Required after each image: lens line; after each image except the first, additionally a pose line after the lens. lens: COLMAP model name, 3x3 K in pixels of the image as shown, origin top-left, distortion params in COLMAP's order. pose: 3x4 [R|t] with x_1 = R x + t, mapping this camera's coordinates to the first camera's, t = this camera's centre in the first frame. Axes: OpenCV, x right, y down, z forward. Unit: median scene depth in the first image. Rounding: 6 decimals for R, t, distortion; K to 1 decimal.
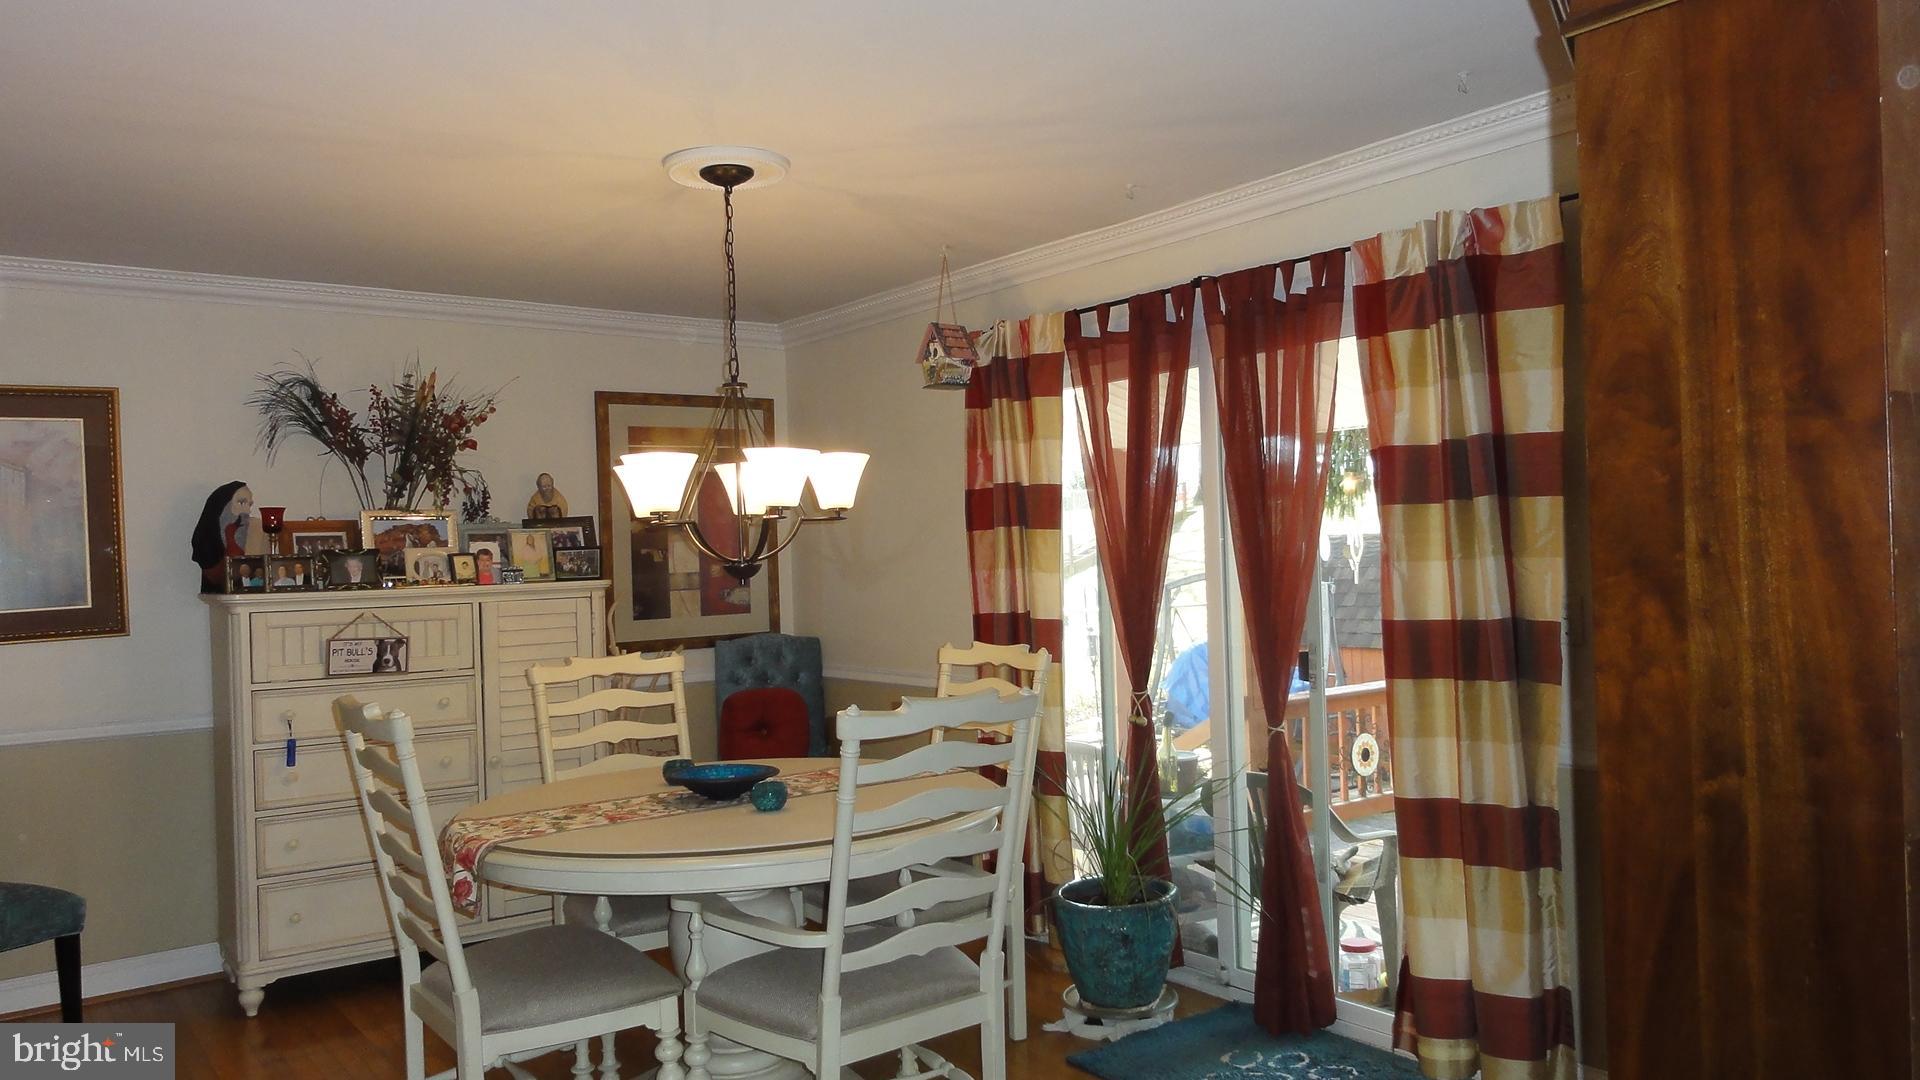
lens RADIAL K [[1357.5, 0, 965.1], [0, 1357.5, 527.3], [0, 0, 1]] dist [-0.003839, 0.004779]
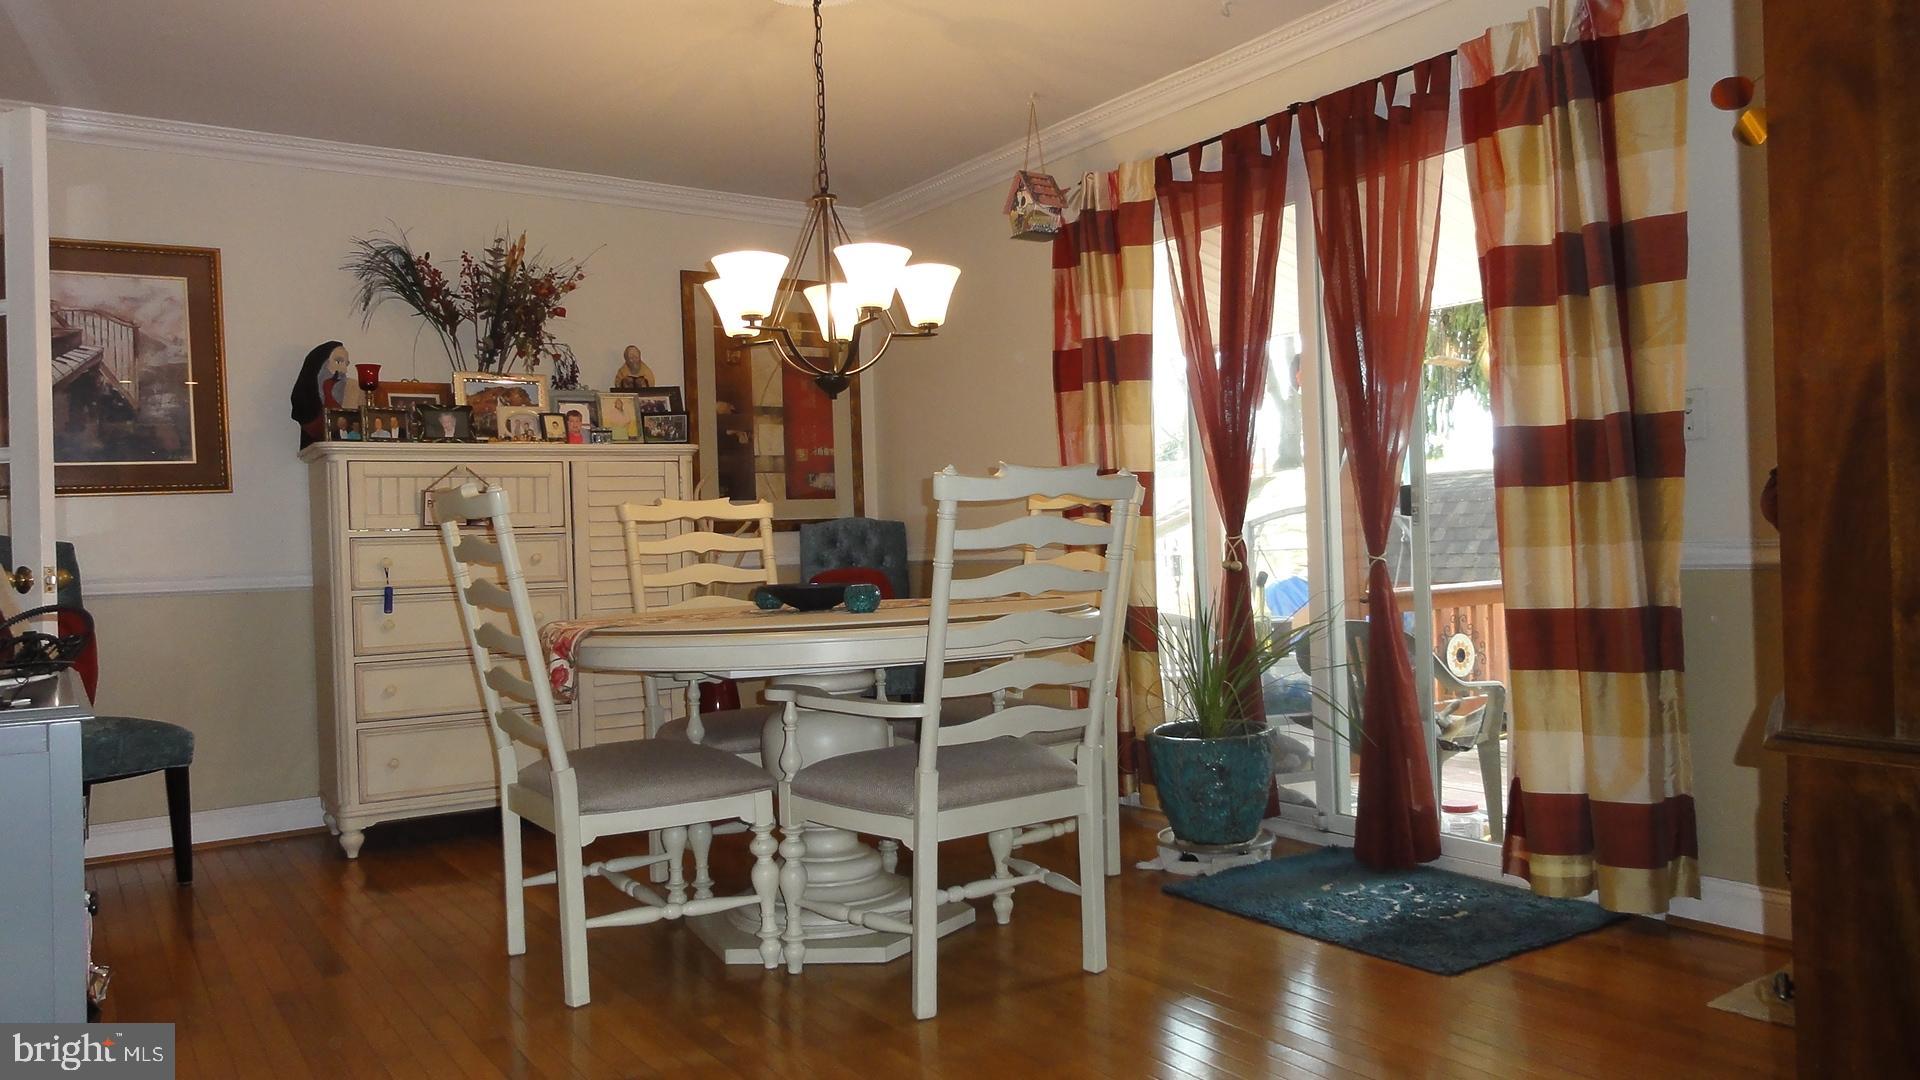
lens RADIAL K [[1358.1, 0, 968.0], [0, 1358.1, 524.8], [0, 0, 1]] dist [-0.003966, 0.001499]
pose [[0.998594, -0.002768, -0.052931, -0.011349], [0.003295, 0.999946, 0.009863, 0.104086], [0.052901, -0.010024, 0.998549, 0.012188]]
